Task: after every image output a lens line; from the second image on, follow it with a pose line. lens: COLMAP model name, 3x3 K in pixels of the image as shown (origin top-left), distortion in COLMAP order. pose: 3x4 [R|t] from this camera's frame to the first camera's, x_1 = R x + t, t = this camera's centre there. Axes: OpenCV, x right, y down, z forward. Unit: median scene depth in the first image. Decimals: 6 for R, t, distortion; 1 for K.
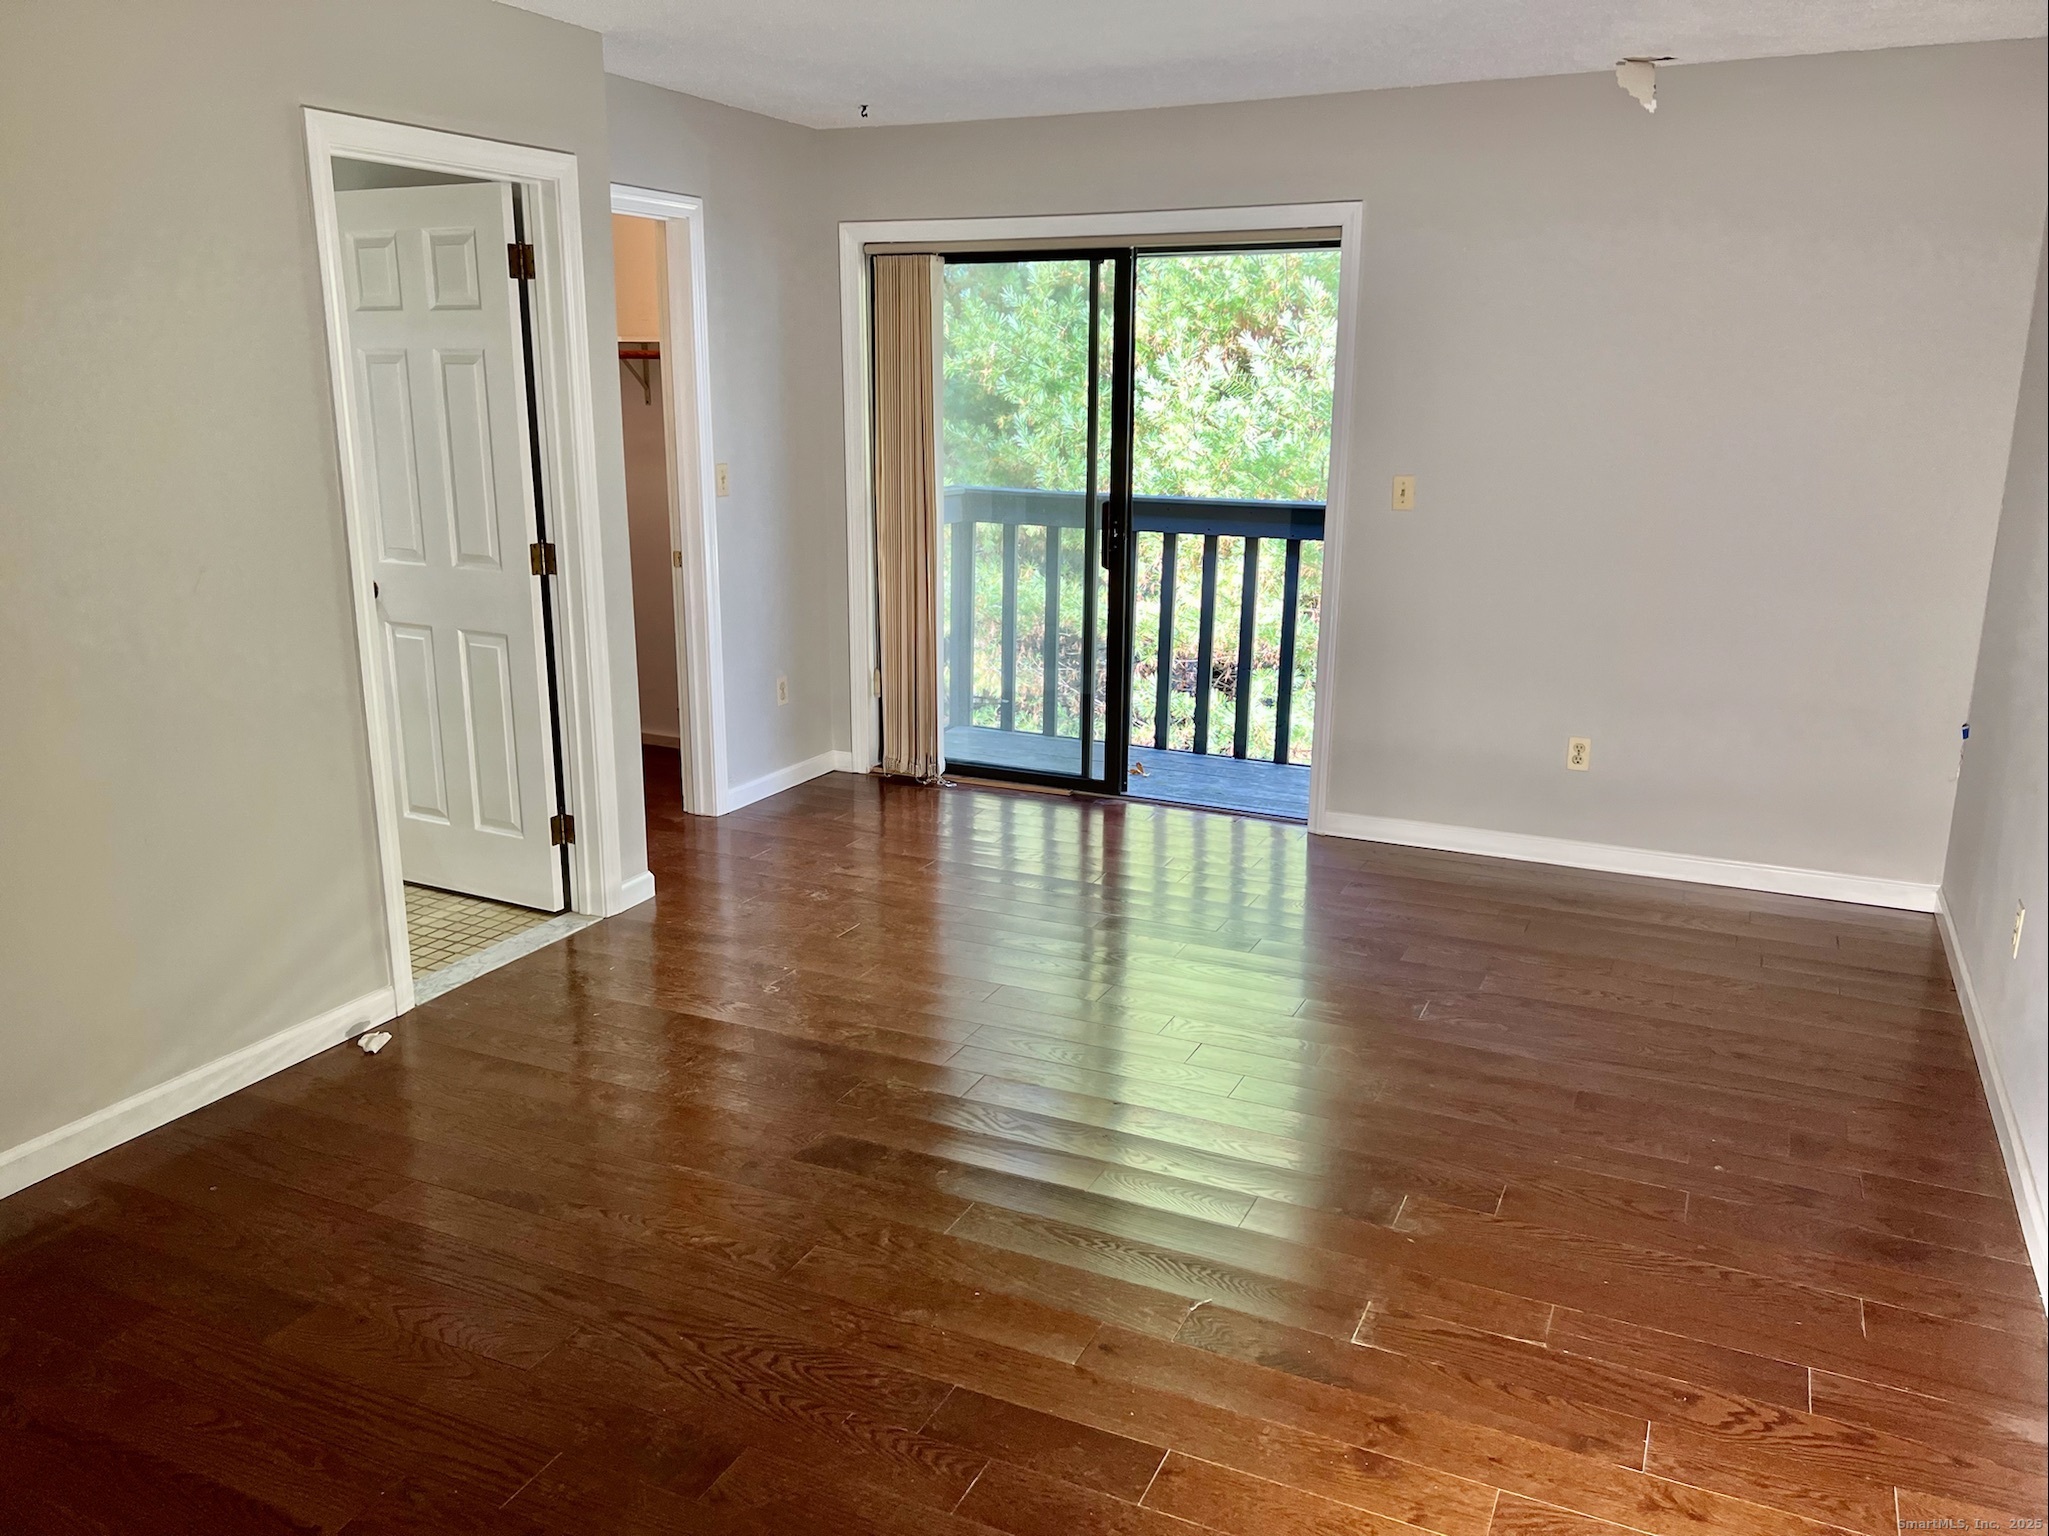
lens RADIAL K [[1558.6, 0, 1020.7], [0, 1558.6, 786.1], [0, 0, 1]] dist [0.055410, -0.050342]
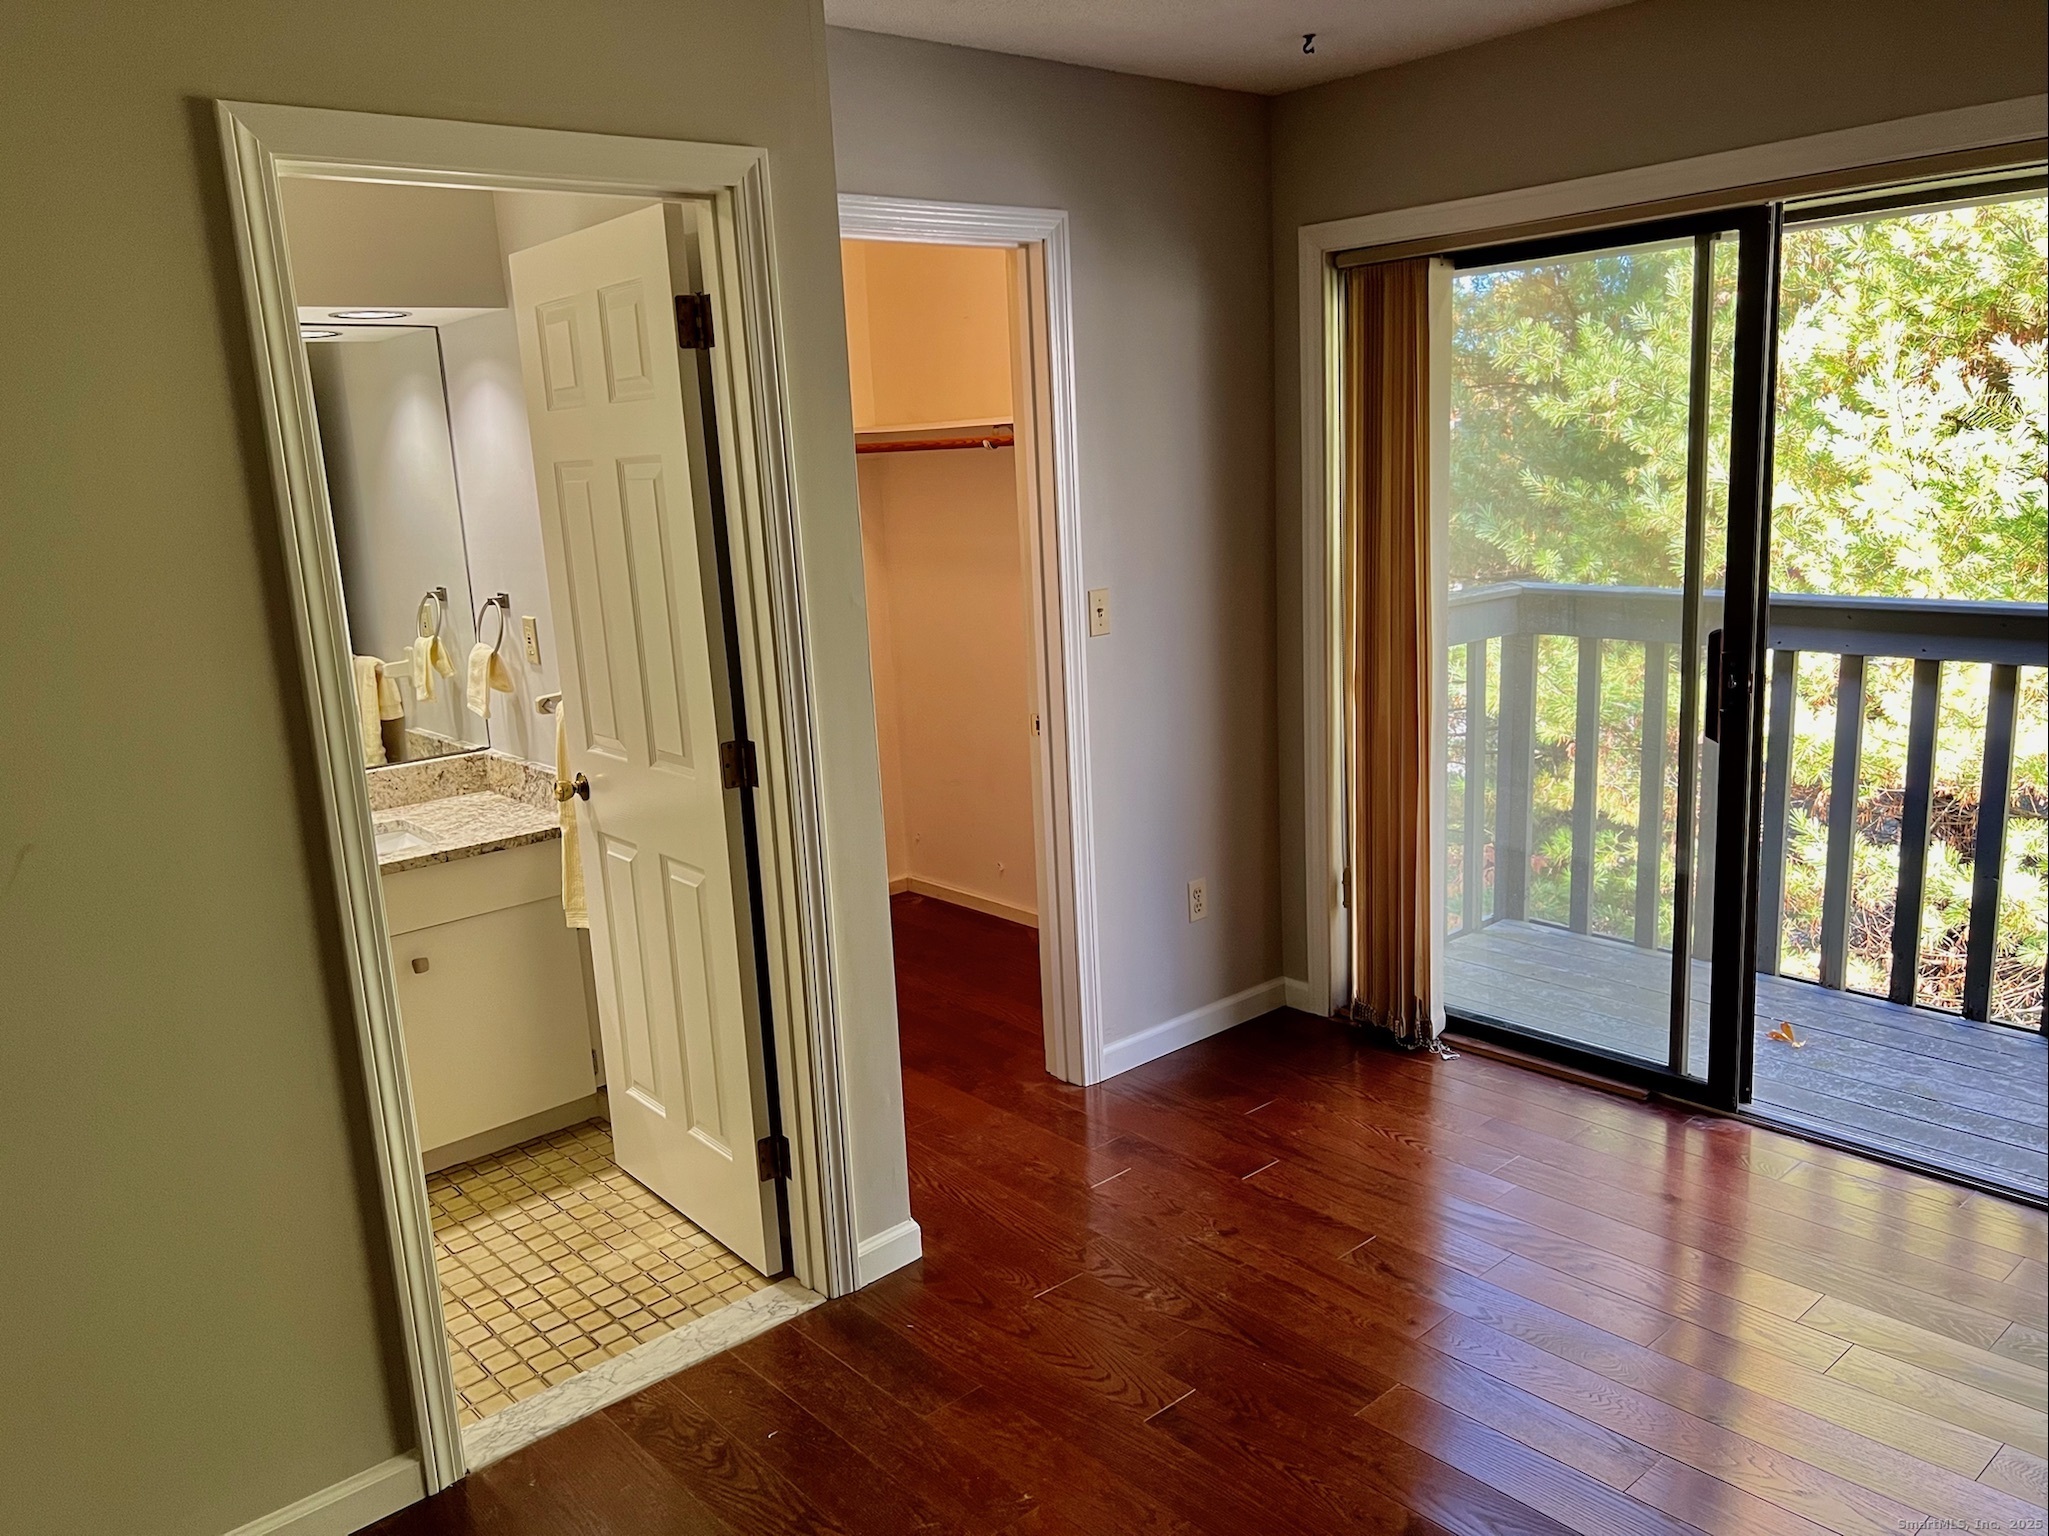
lens RADIAL K [[1558.6, 0, 1007.3], [0, 1558.6, 768.9], [0, 0, 1]] dist [0.055410, -0.050342]
pose [[0.914896, 0.027084, -0.402779, 0.028332], [-0.044750, 0.998402, -0.034514, -0.054847], [0.401201, 0.049601, 0.914646, 0.194293]]
